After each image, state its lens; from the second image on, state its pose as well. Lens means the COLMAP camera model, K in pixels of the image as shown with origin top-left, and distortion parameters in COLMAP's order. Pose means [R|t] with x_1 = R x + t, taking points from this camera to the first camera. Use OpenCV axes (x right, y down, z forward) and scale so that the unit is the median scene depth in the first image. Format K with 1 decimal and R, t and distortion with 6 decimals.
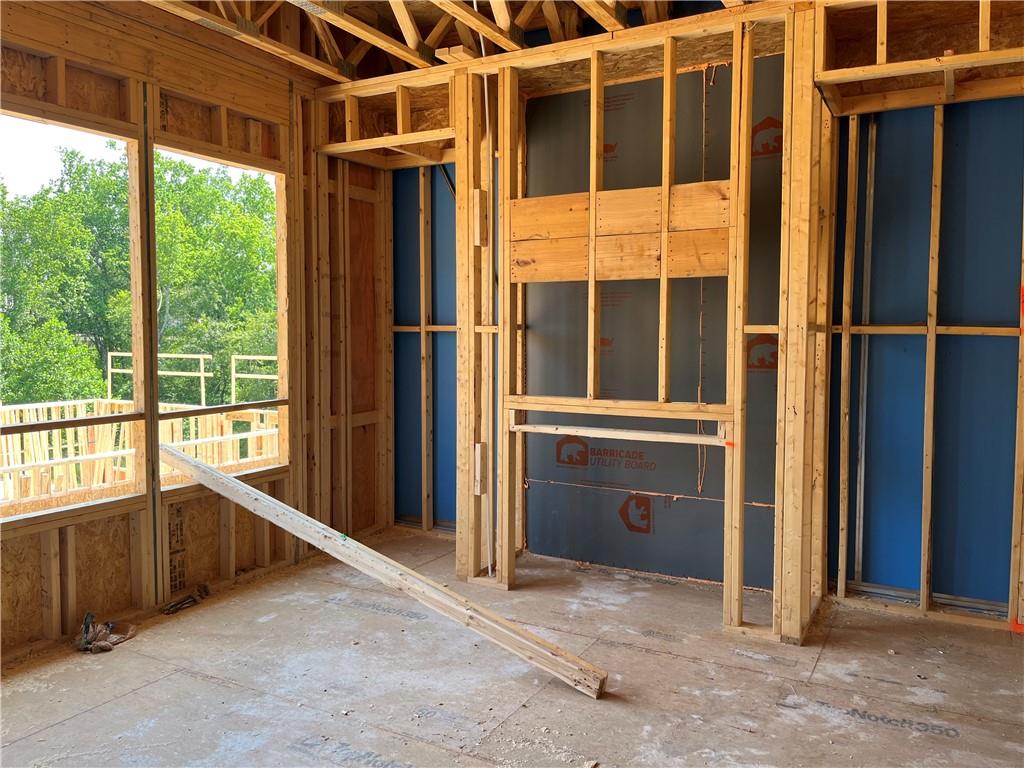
lens RADIAL K [[784.7, 0, 512.0], [0, 784.7, 384.0], [0, 0, 1]] dist [0.004936, -0.007939]
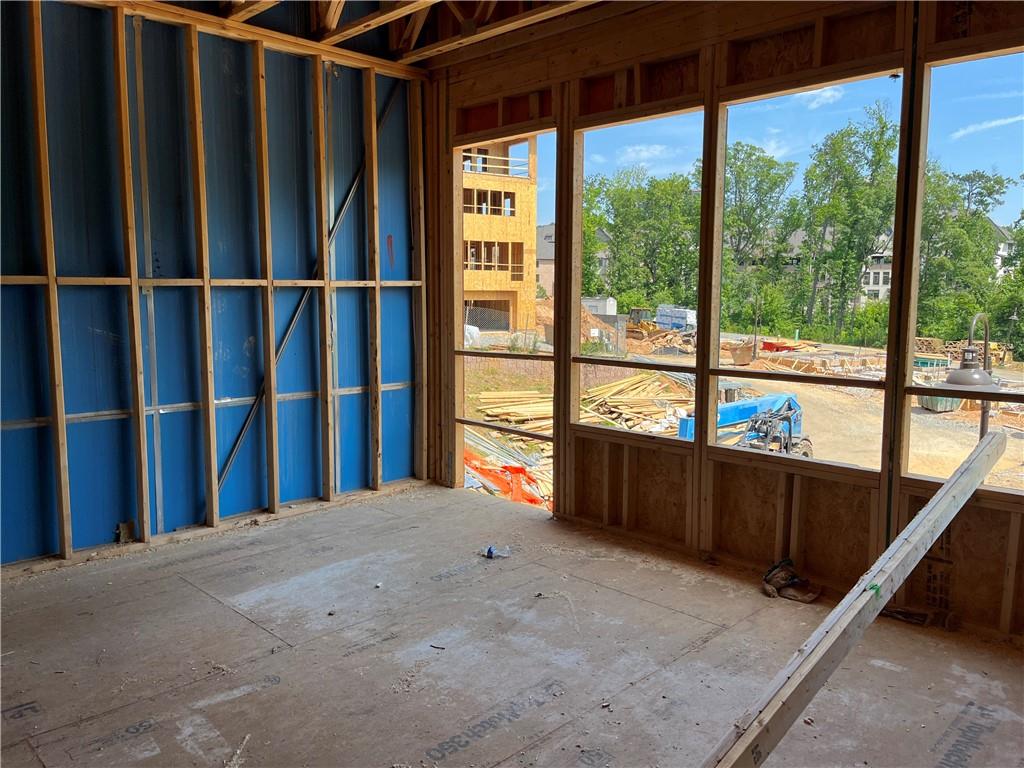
lens RADIAL K [[784.7, 0, 512.0], [0, 784.7, 384.0], [0, 0, 1]] dist [0.004936, -0.007939]
pose [[-0.262955, 0.119030, -0.957437, 0.510227], [-0.068272, 0.987577, 0.141528, -0.060442], [0.962389, 0.102582, -0.251562, 0.846304]]
